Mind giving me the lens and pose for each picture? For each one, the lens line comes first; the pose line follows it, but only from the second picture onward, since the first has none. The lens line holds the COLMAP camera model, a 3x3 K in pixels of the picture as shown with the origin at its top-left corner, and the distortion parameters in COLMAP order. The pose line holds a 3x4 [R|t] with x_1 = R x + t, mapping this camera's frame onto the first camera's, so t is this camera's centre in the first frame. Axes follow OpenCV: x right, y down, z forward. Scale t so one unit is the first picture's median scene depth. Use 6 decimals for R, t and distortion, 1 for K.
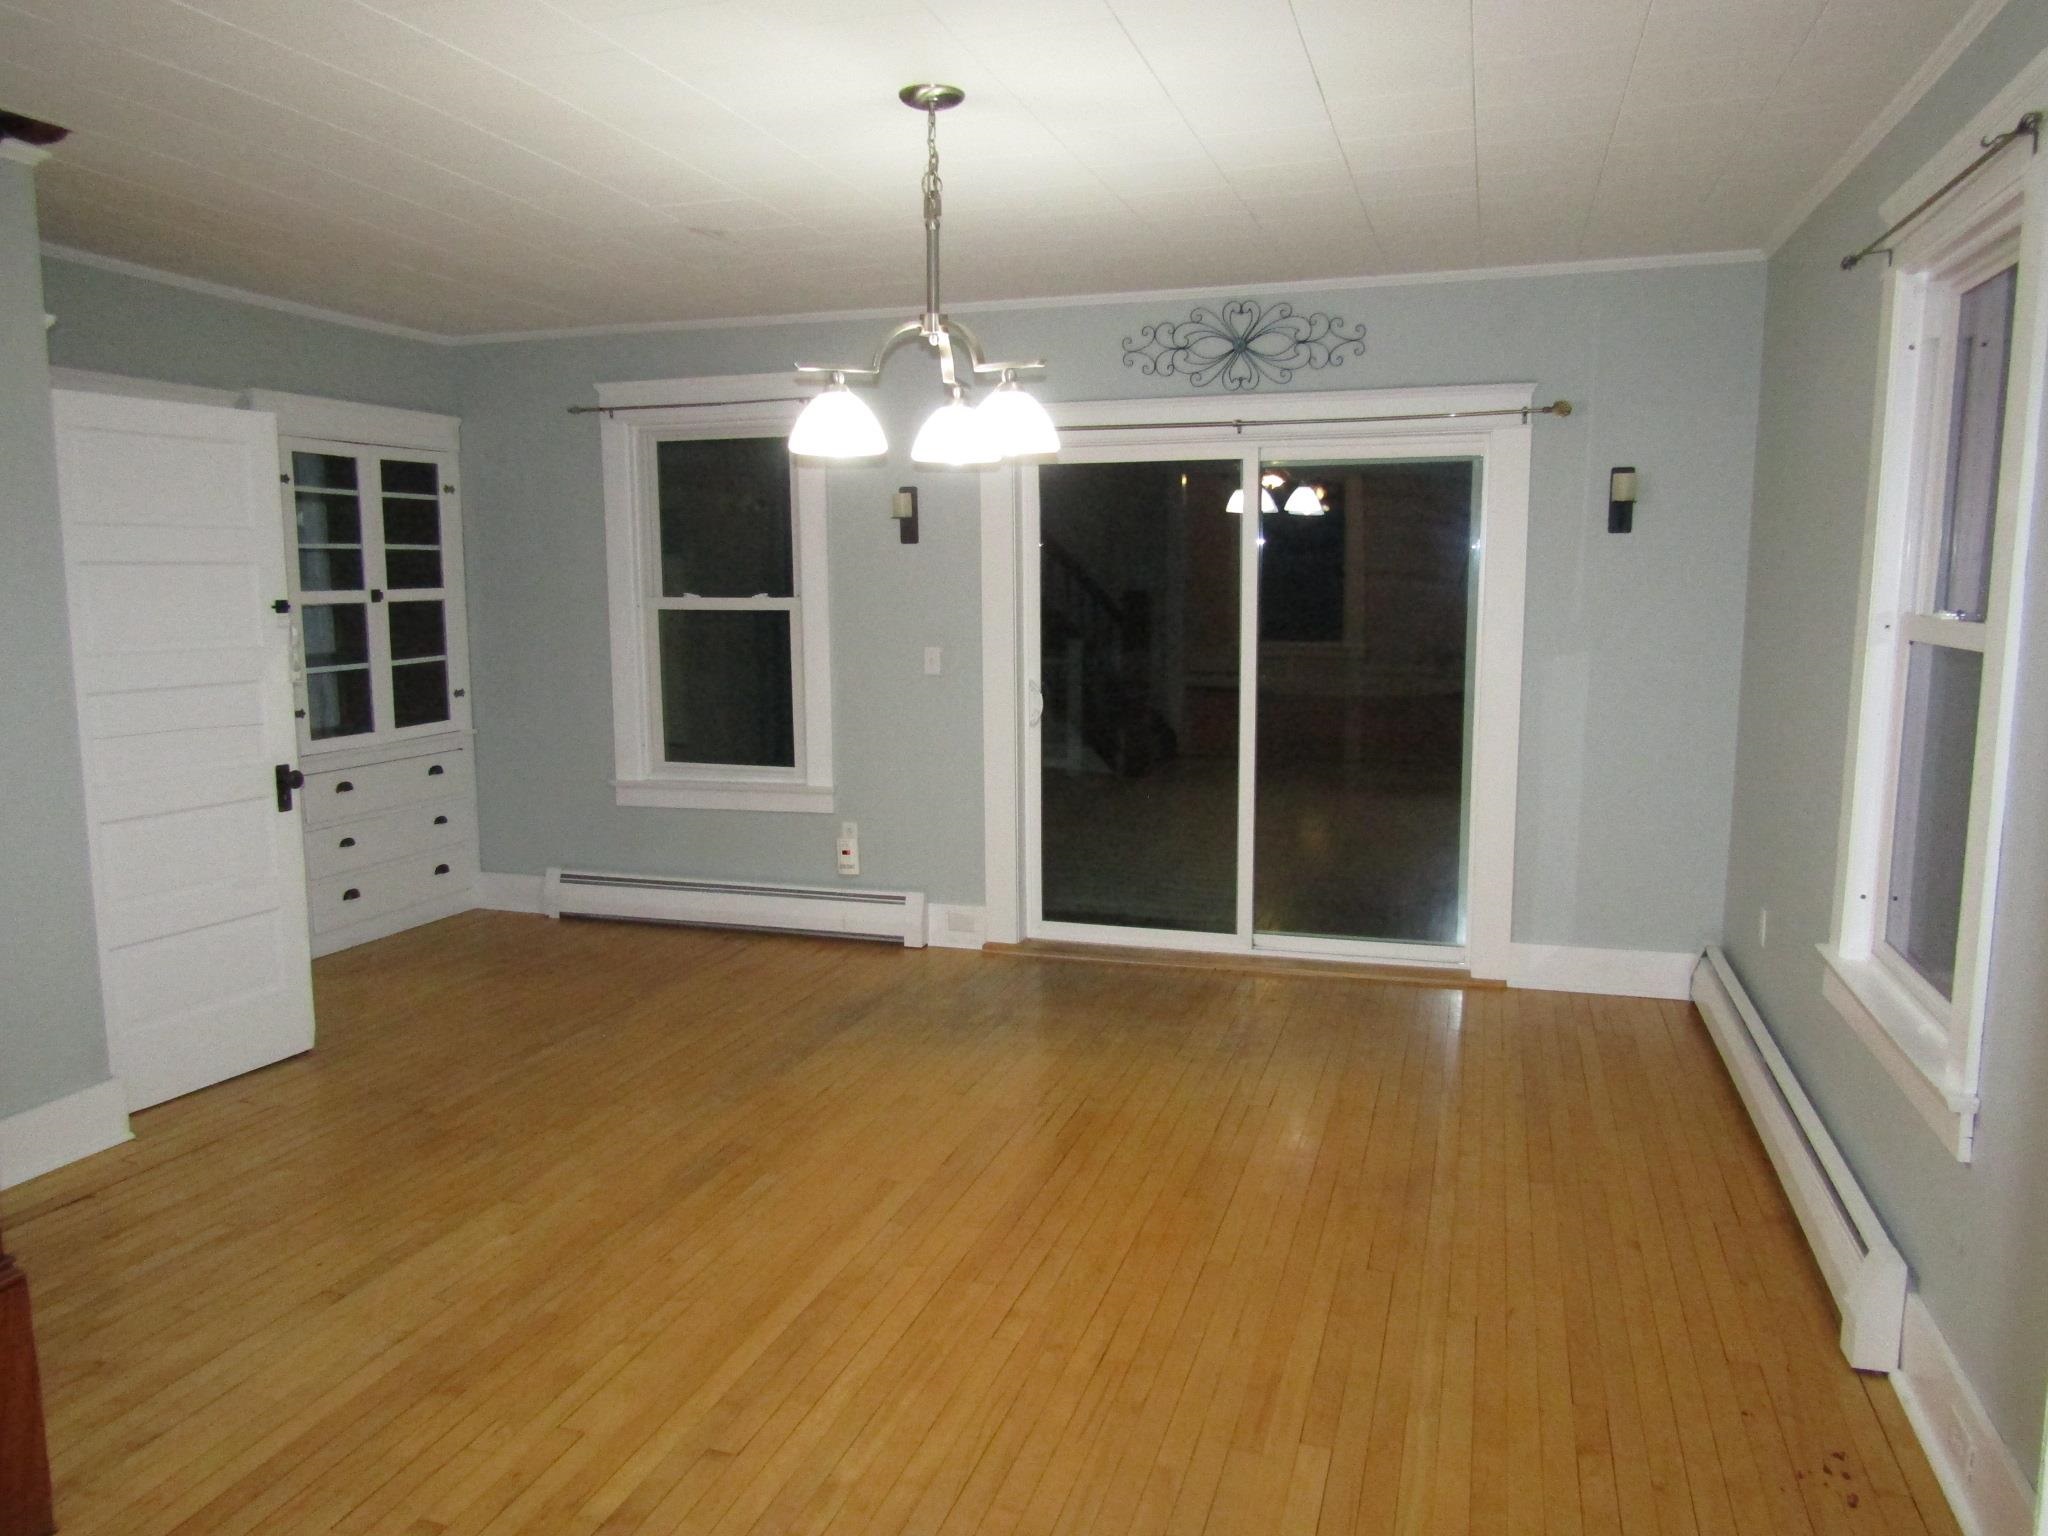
lens RADIAL K [[1451.0, 0, 1017.2], [0, 1451.0, 761.0], [0, 0, 1]] dist [-0.002364, -0.002118]
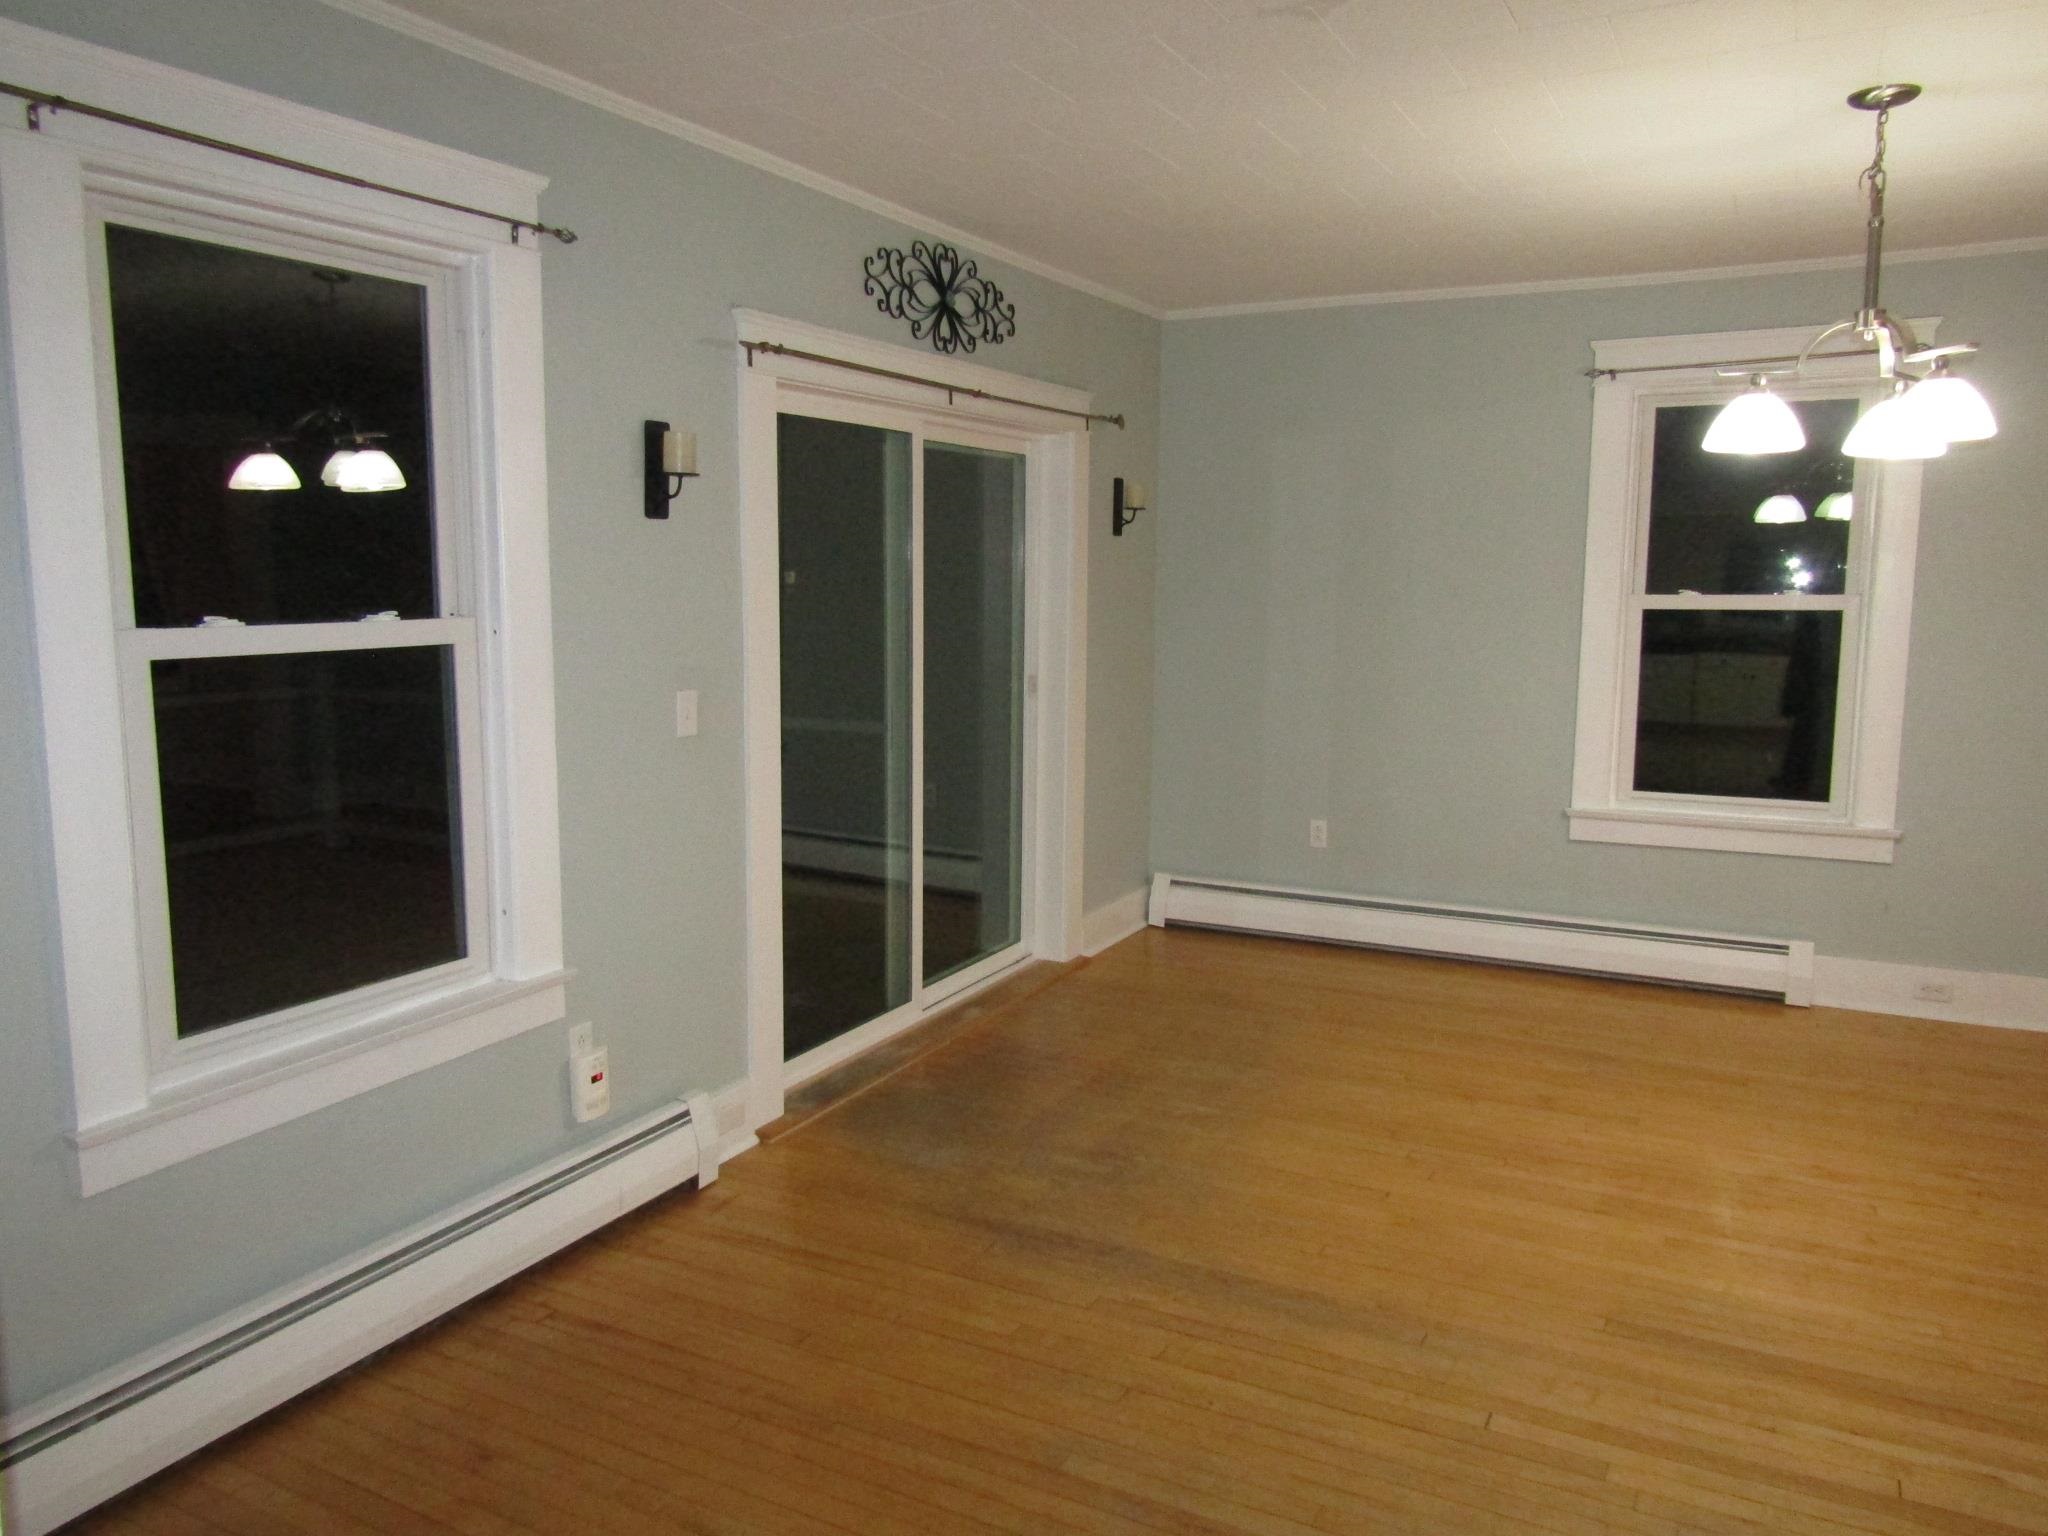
lens RADIAL K [[1451.0, 0, 1017.2], [0, 1451.0, 761.0], [0, 0, 1]] dist [-0.002364, -0.002118]
pose [[0.176380, -0.124957, 0.976358, -0.677721], [0.130879, 0.986079, 0.102558, -0.100660], [-0.975582, 0.109696, 0.190279, 0.809820]]
